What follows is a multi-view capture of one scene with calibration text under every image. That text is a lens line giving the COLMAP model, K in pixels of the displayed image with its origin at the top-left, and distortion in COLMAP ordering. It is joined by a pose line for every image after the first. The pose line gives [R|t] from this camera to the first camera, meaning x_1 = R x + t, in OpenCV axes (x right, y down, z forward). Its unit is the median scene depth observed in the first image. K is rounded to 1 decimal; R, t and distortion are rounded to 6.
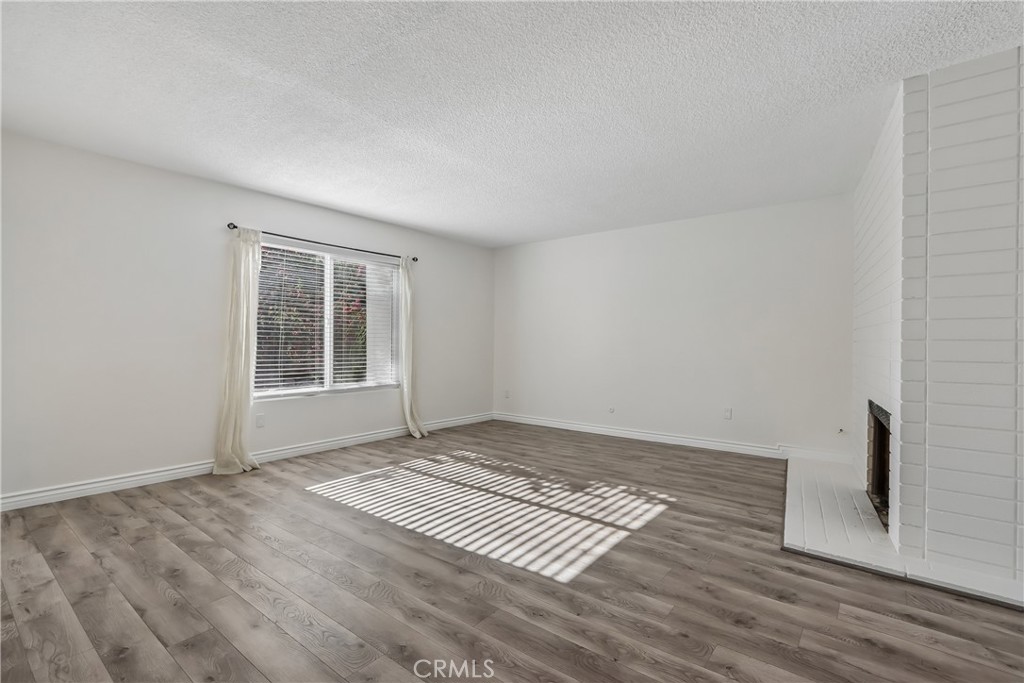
lens RADIAL K [[477.0, 0, 510.6], [0, 477.0, 342.1], [0, 0, 1]] dist [-0.002092, -0.000646]
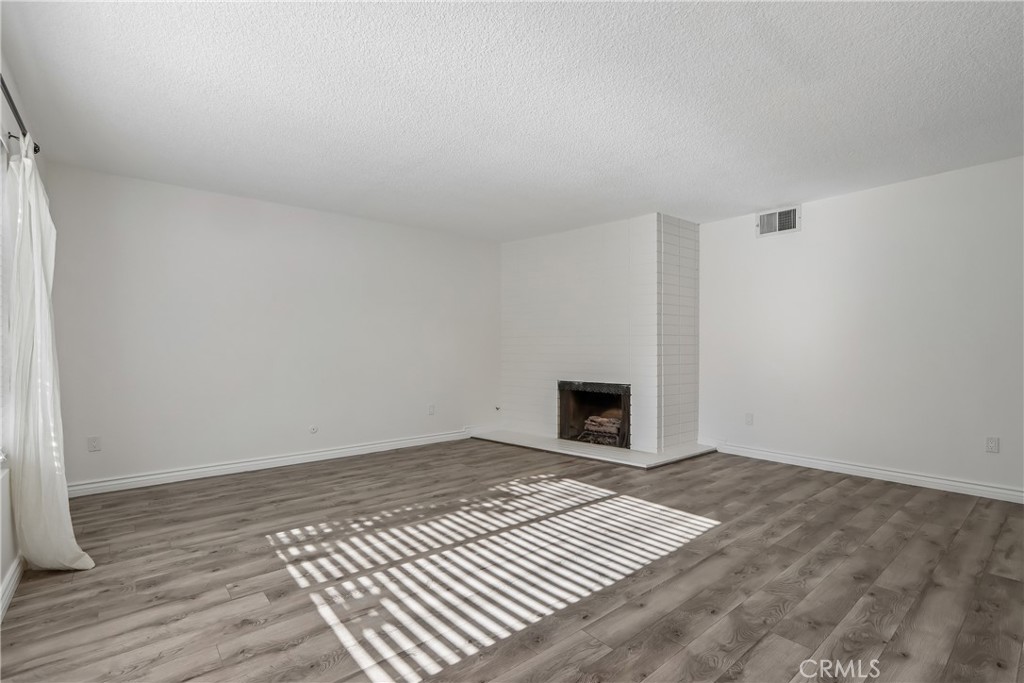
lens RADIAL K [[477.0, 0, 511.4], [0, 477.0, 342.5], [0, 0, 1]] dist [-0.002092, -0.000646]
pose [[0.190345, 0.008025, 0.981685, -0.841930], [0.002424, 0.999960, -0.008644, 0.002864], [-0.981714, 0.004025, 0.190317, 0.836134]]
